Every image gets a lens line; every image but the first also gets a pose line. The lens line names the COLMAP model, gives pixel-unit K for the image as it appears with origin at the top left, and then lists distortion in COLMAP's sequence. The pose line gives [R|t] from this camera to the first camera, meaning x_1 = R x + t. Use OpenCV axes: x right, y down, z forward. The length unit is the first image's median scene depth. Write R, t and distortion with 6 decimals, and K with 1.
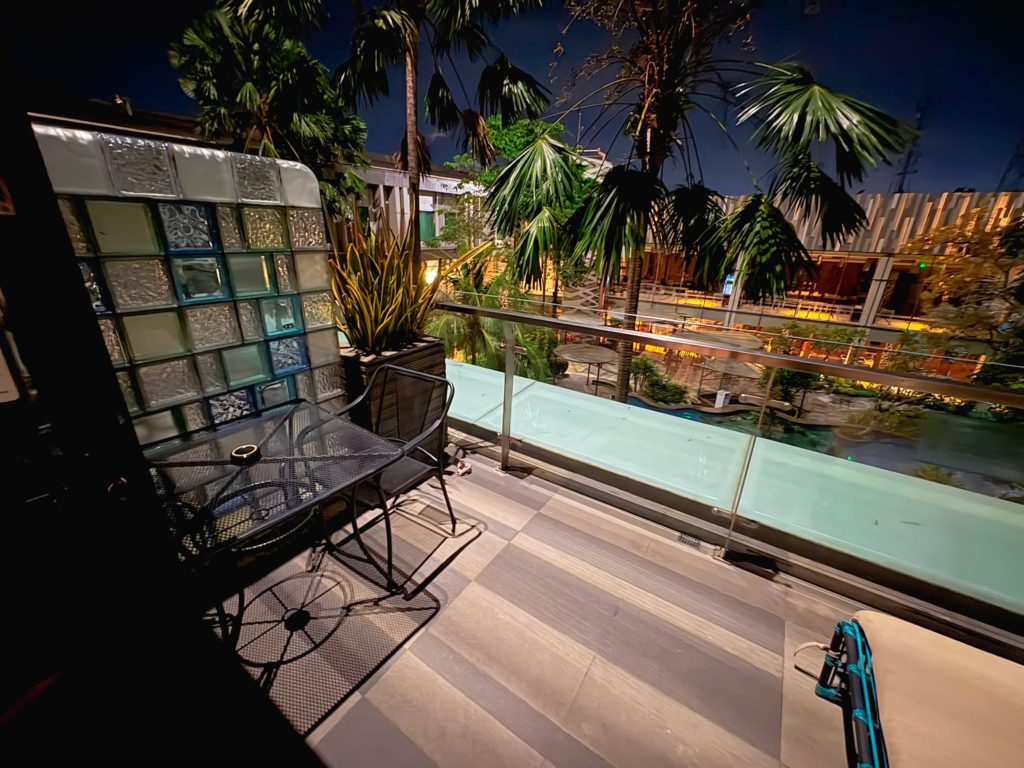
lens RADIAL K [[407.7, 0, 512.0], [0, 407.7, 384.0], [0, 0, 1]] dist [-0.000150, 0.000193]
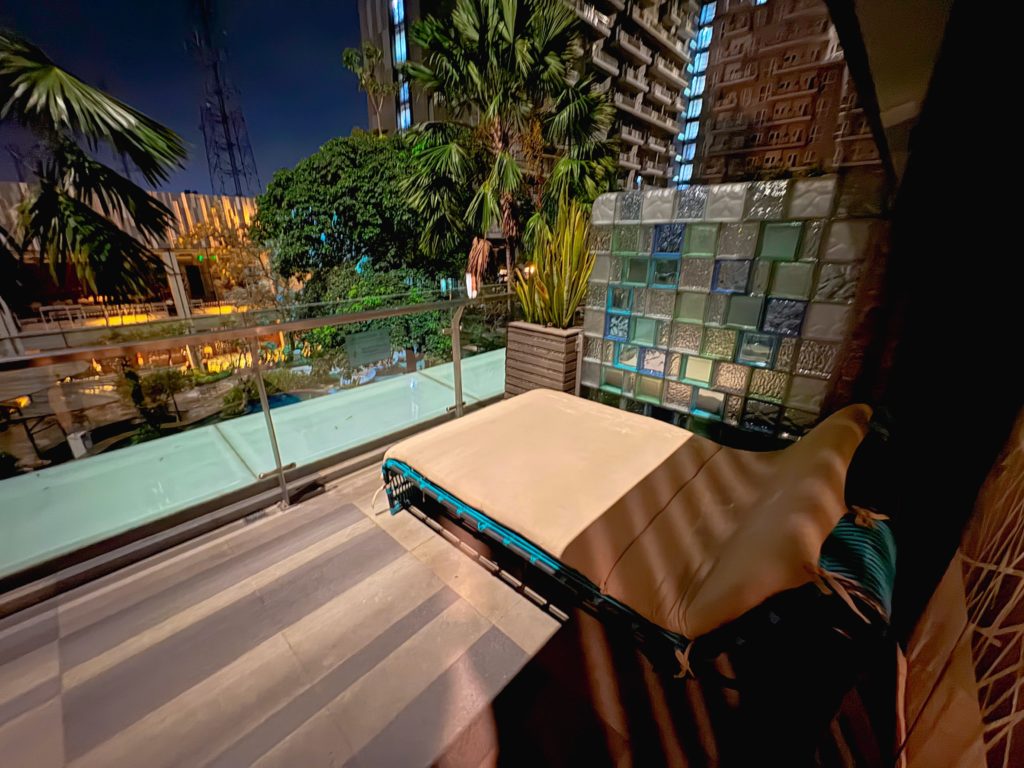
lens RADIAL K [[407.7, 0, 512.0], [0, 407.7, 384.0], [0, 0, 1]] dist [-0.000150, 0.000193]
pose [[0.150440, -0.357456, 0.921734, -0.155485], [0.351026, 0.890908, 0.288209, 0.001374], [-0.924201, 0.280195, 0.259505, 0.002992]]
